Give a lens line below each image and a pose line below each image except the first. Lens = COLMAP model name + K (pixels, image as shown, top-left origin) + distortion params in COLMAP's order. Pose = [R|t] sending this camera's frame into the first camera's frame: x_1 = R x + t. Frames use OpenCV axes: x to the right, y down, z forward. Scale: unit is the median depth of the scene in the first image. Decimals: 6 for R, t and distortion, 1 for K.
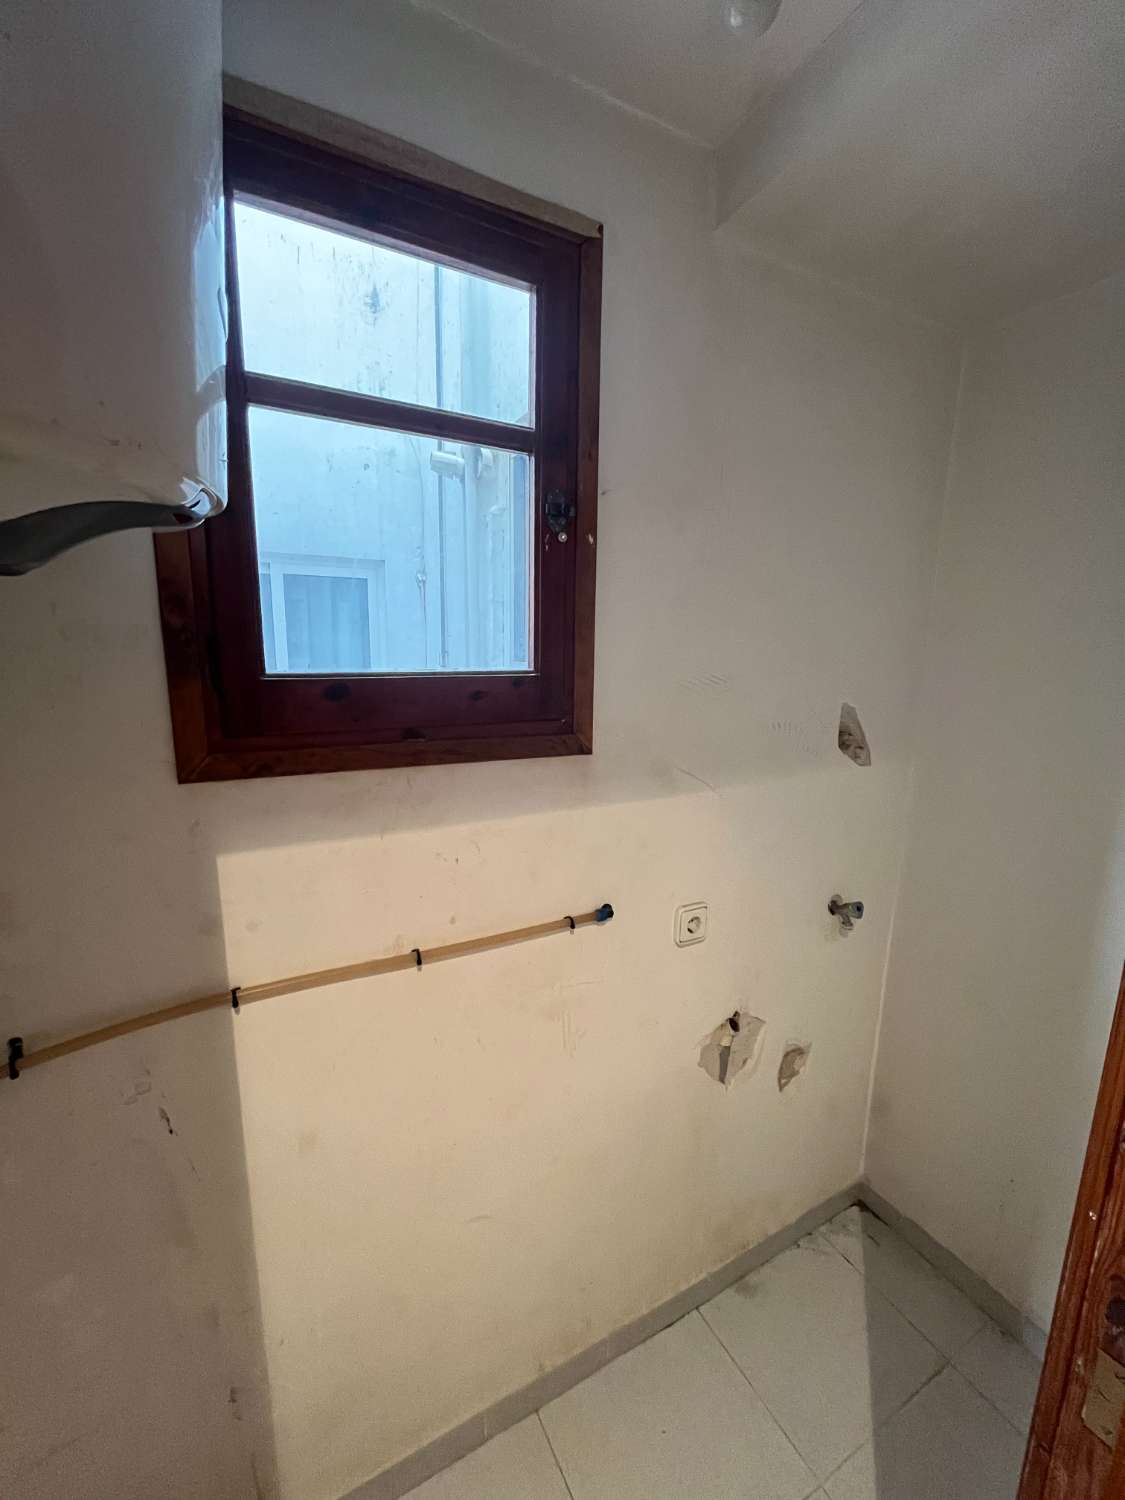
lens RADIAL K [[610.2, 0, 559.9], [0, 610.2, 753.0], [0, 0, 1]] dist [-0.002191, -0.000593]
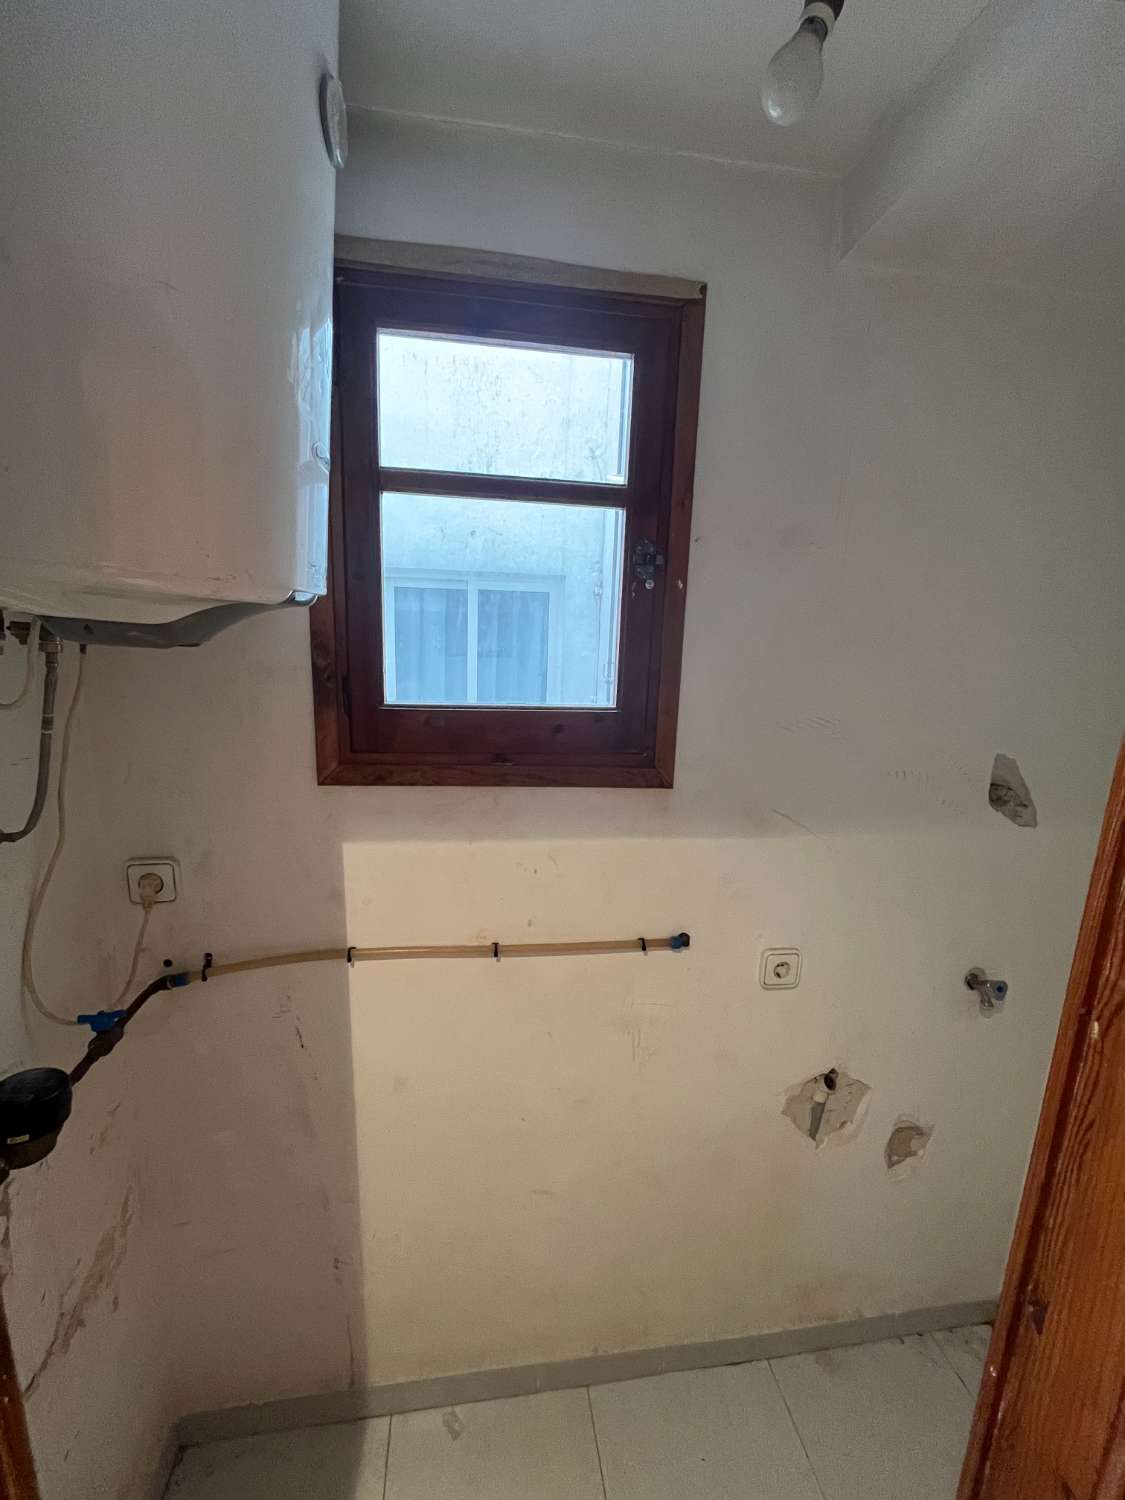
lens RADIAL K [[610.2, 0, 558.6], [0, 610.2, 748.3], [0, 0, 1]] dist [-0.002191, -0.000593]
pose [[0.938519, 0.085164, -0.334557, 0.224696], [-0.082424, 0.996345, 0.022408, -0.077889], [0.335243, 0.006545, 0.942109, -0.046841]]
